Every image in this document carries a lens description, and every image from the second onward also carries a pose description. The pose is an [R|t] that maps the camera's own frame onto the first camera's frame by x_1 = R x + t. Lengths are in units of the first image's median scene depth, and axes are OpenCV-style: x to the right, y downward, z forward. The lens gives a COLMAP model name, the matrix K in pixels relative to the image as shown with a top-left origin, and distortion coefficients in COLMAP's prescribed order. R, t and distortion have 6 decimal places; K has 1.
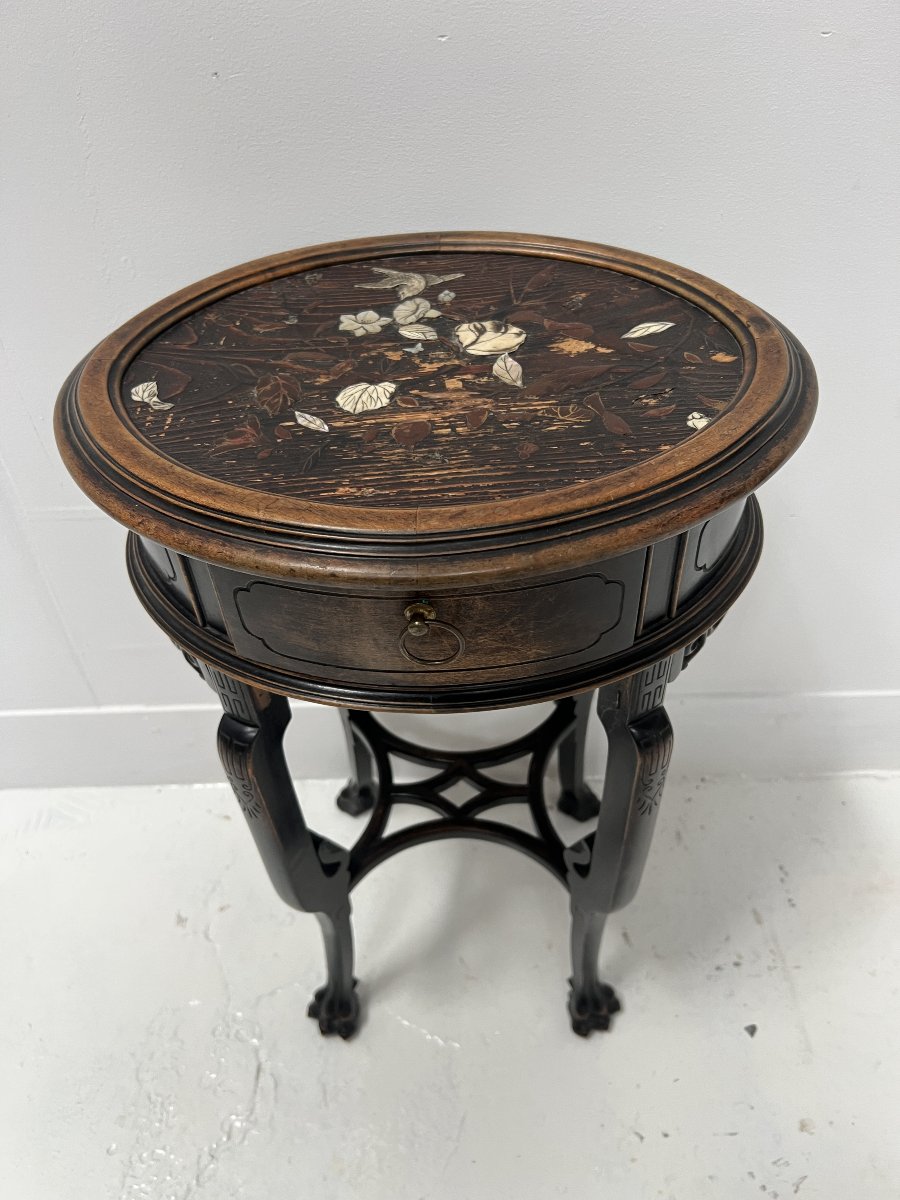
lens RADIAL K [[923.6, 0, 443.1], [0, 923.6, 616.3], [0, 0, 1]] dist [0.026478, -0.033022]
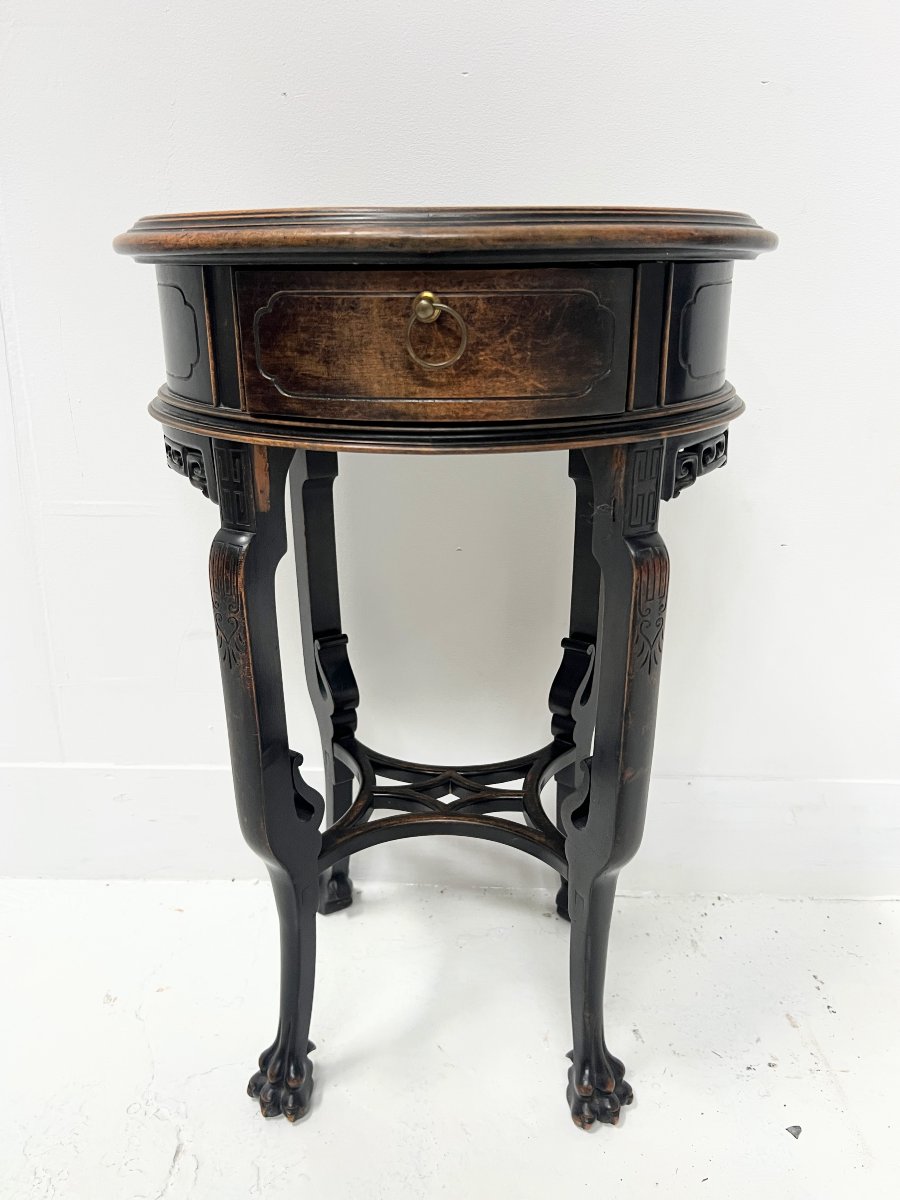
lens RADIAL K [[968.6, 0, 446.5], [0, 968.6, 615.1], [0, 0, 1]] dist [0.031971, -0.046390]
pose [[0.998752, 0.049817, -0.003586, 0.016456], [-0.046958, 0.912115, -0.407235, 0.632814], [-0.017016, 0.406895, 0.913316, 0.078326]]
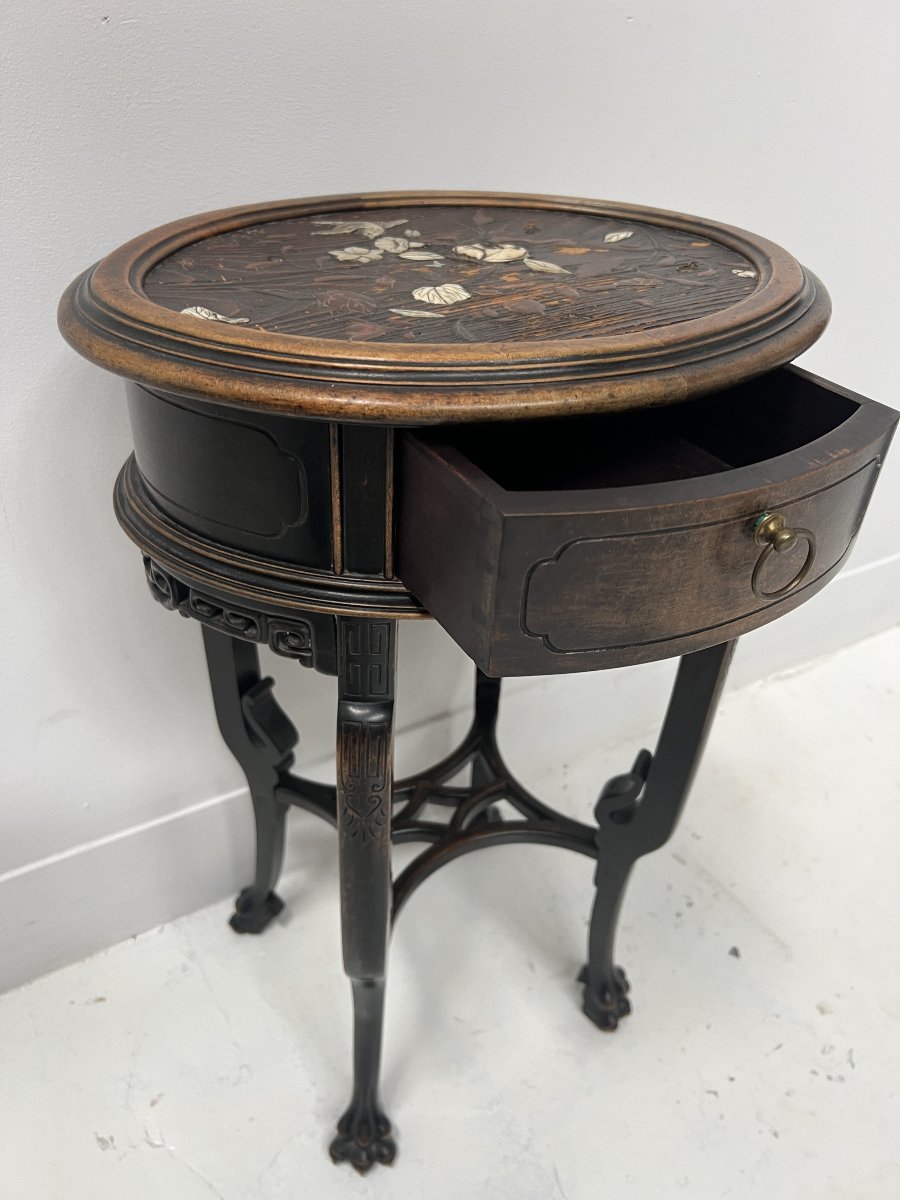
lens RADIAL K [[923.6, 0, 443.2], [0, 923.6, 605.3], [0, 0, 1]] dist [0.026478, -0.033022]
pose [[0.852422, -0.224749, 0.472085, -0.546443], [0.307384, 0.945802, -0.104755, 0.144708], [-0.422955, 0.234407, 0.875307, 0.236264]]
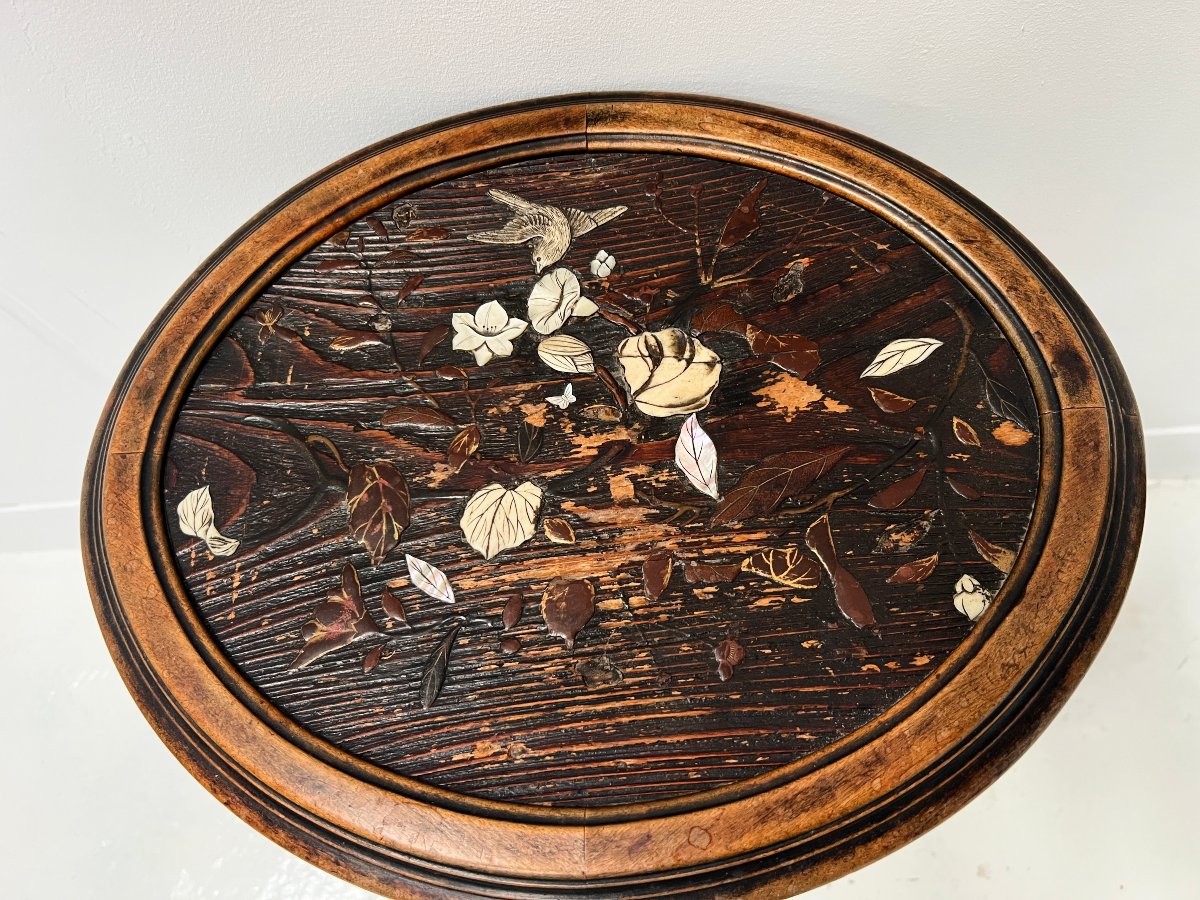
lens RADIAL K [[923.6, 0, 605.2], [0, 923.6, 462.3], [0, 0, 1]] dist [0.026478, -0.033022]
pose [[0.998148, -0.052107, -0.031381, 0.020448], [0.060491, 0.904534, 0.422089, -0.529152], [0.006392, -0.423205, 0.906011, 0.339242]]
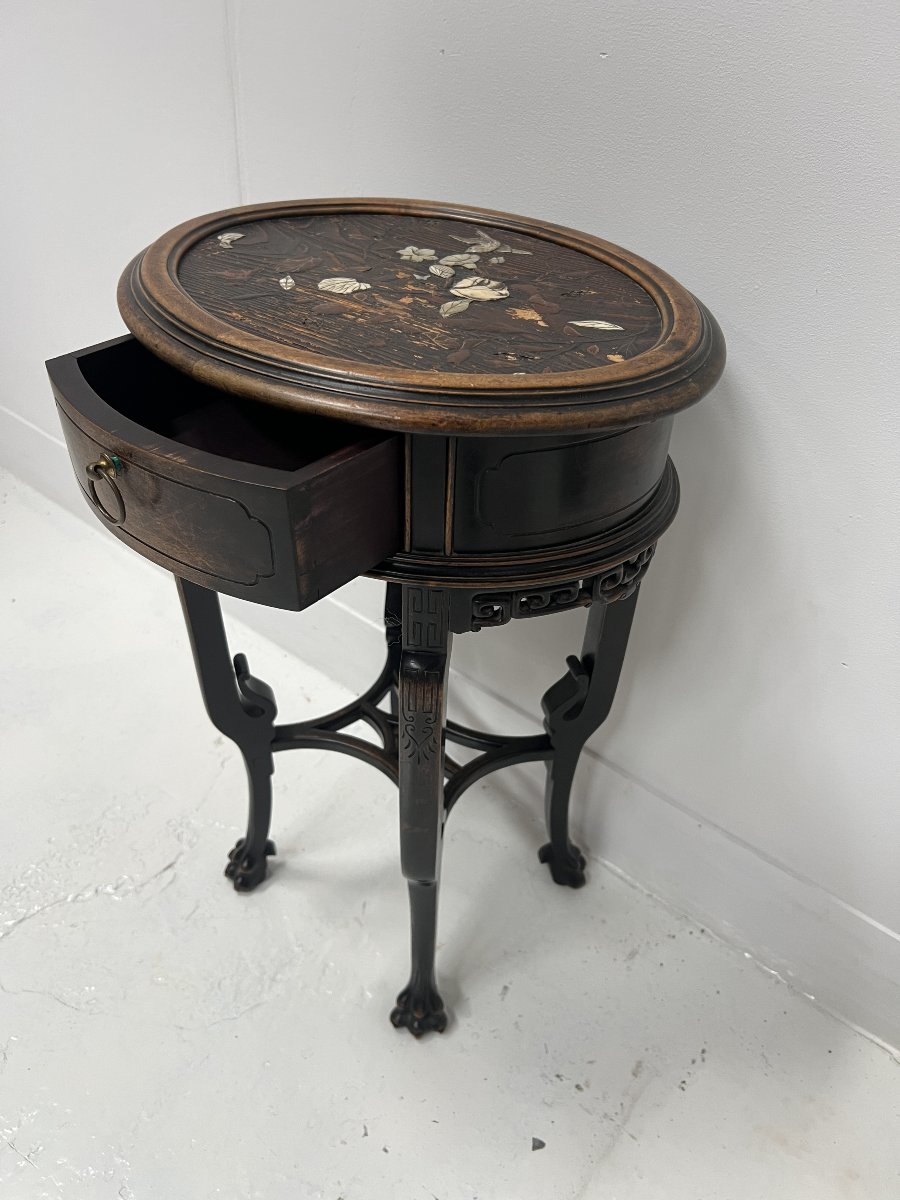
lens RADIAL K [[923.6, 0, 433.6], [0, 923.6, 616.6], [0, 0, 1]] dist [0.026478, -0.033022]
pose [[0.762827, 0.456936, -0.457497, 0.695429], [-0.502316, 0.864302, 0.025684, 0.040738], [0.407152, 0.210216, 0.888840, 0.061740]]
